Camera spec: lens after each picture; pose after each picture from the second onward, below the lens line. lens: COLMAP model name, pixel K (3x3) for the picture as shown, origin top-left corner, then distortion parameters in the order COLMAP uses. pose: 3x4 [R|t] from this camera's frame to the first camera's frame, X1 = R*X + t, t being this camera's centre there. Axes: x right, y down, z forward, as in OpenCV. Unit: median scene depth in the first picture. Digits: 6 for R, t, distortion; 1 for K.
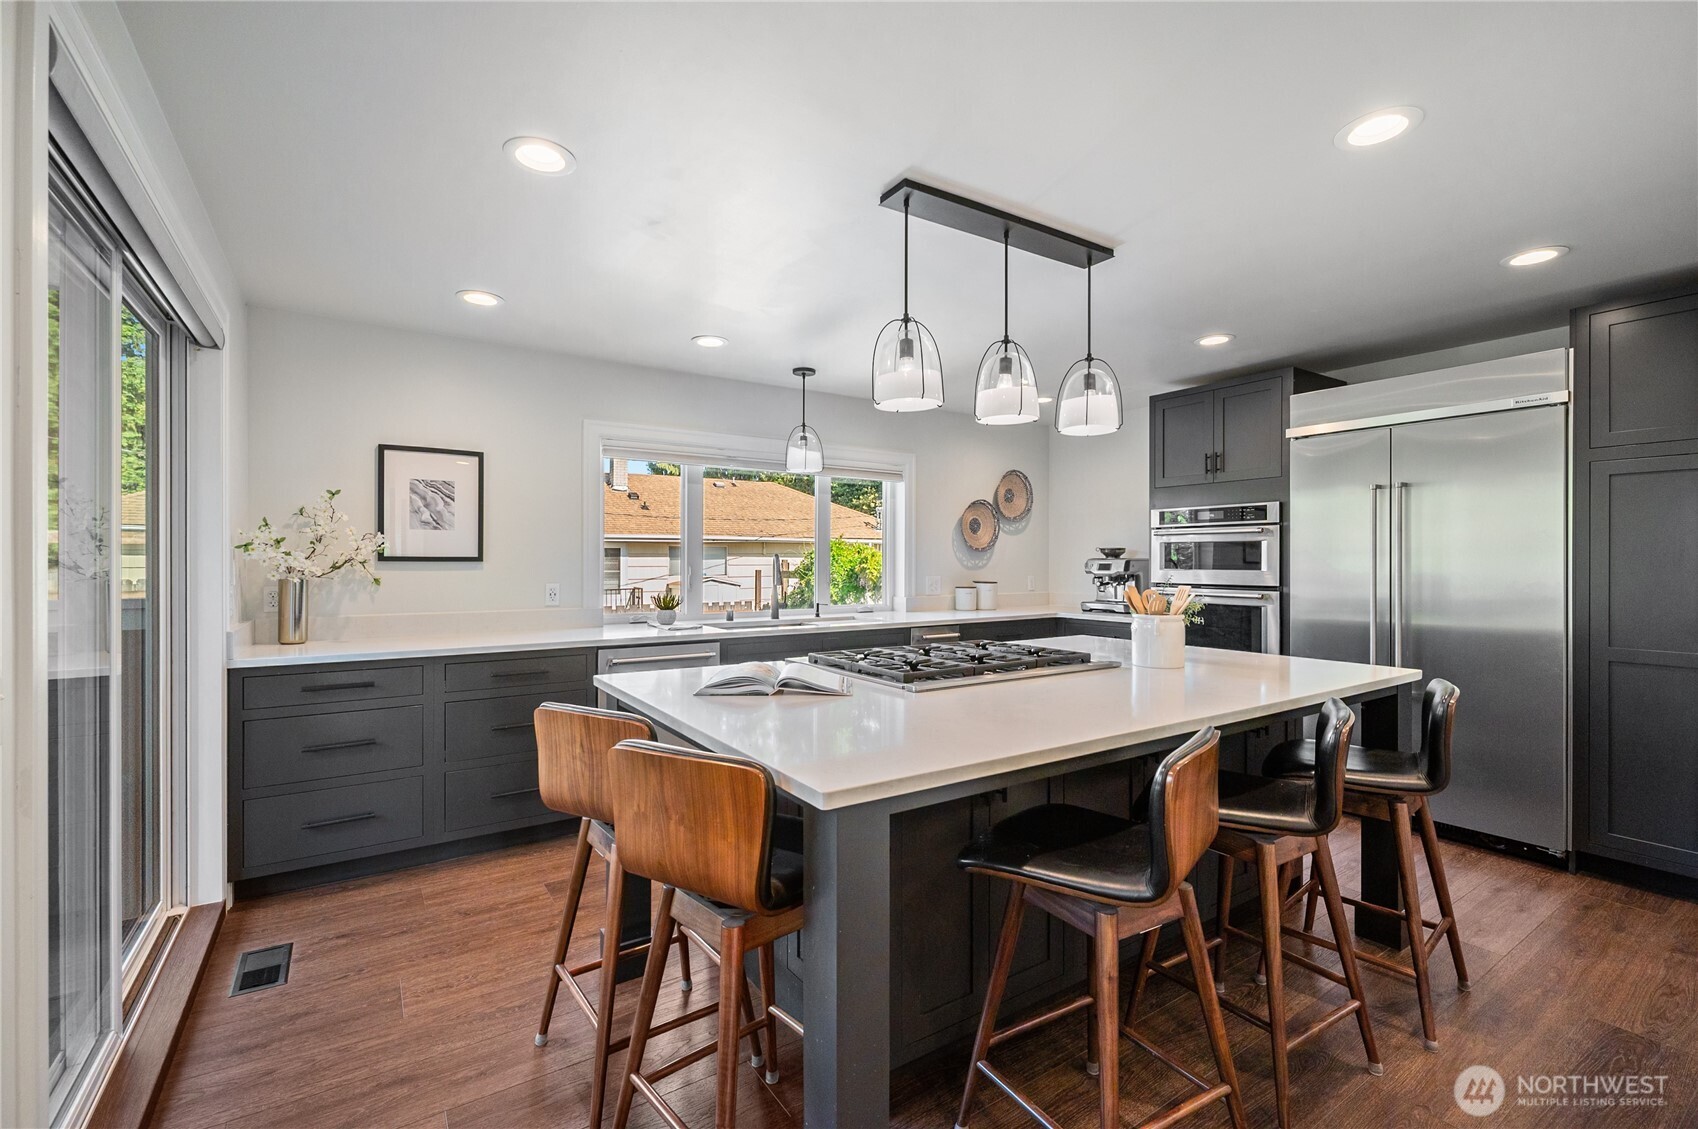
lens RADIAL K [[743.3, 0, 849.0], [0, 743.3, 564.5], [0, 0, 1]] dist [-0.000642, 0.000297]
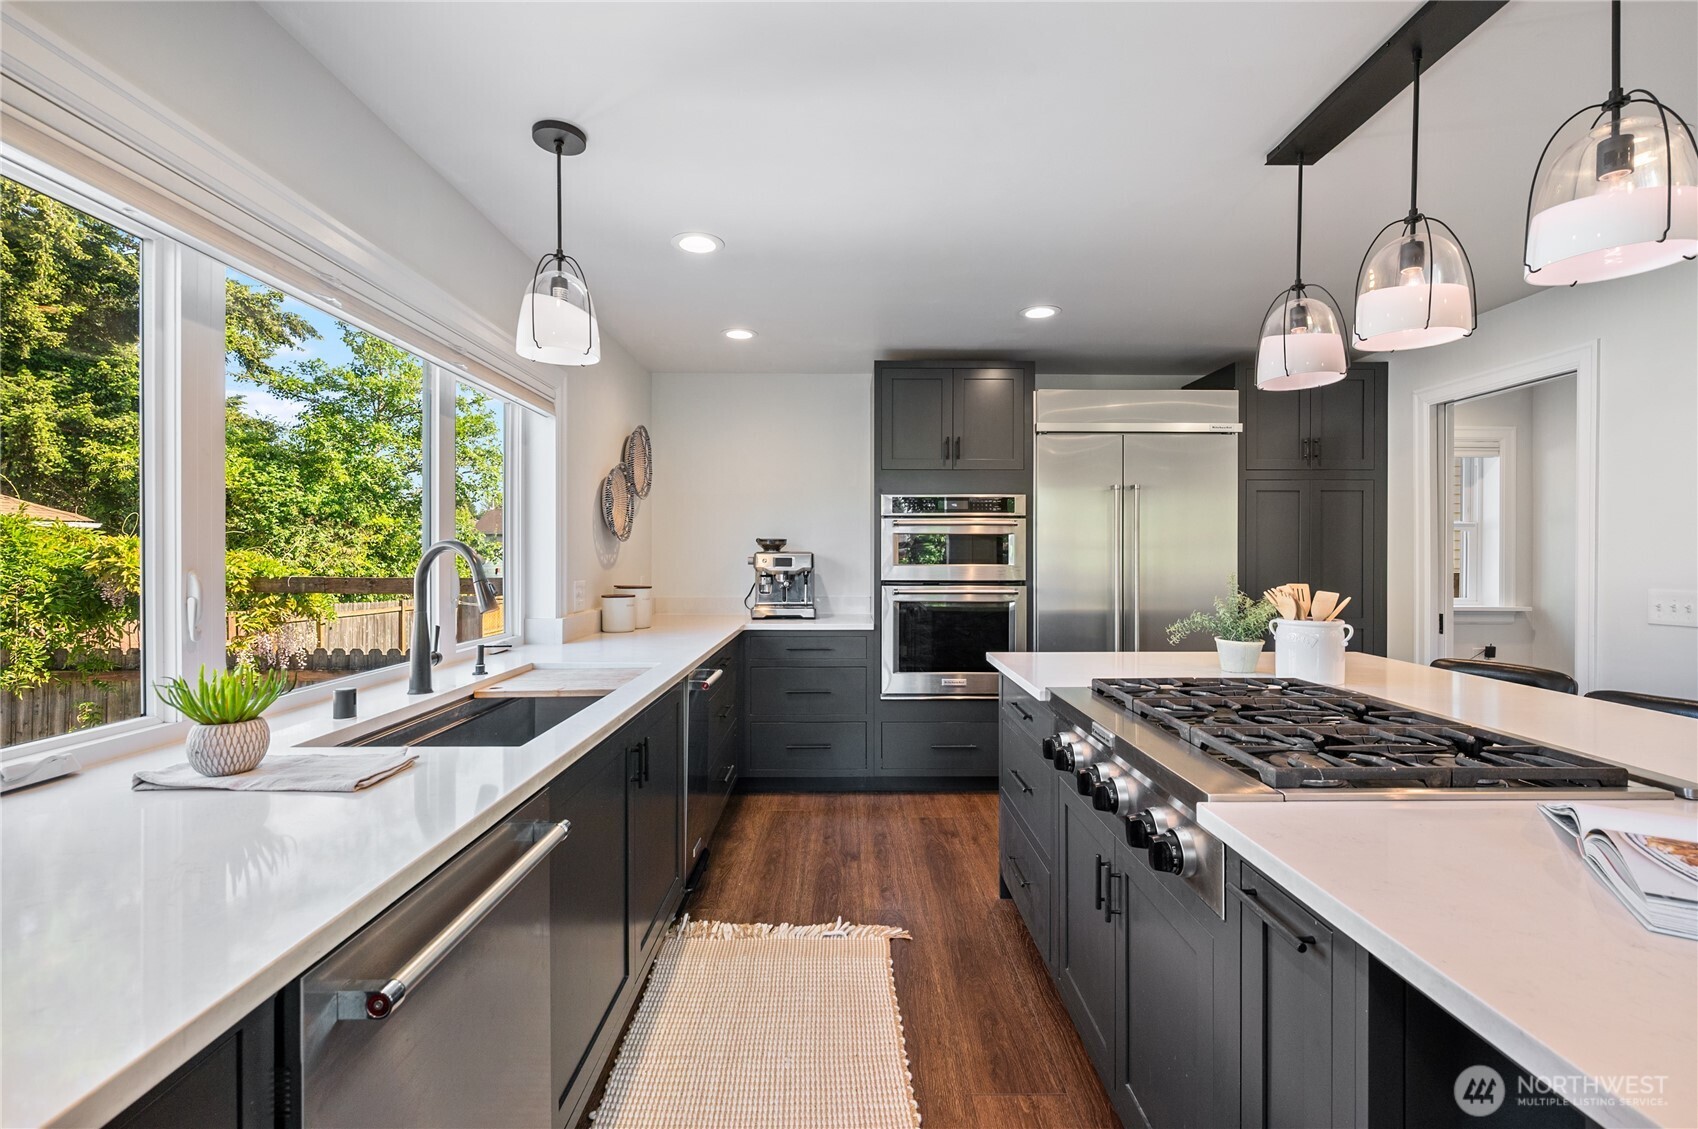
lens RADIAL K [[743.3, 0, 849.0], [0, 743.3, 564.5], [0, 0, 1]] dist [-0.000642, 0.000297]
pose [[0.530905, -0.011328, 0.847355, -0.382094], [0.005431, 0.999936, 0.009965, -0.002995], [-0.847414, -0.000688, 0.530933, 0.666432]]
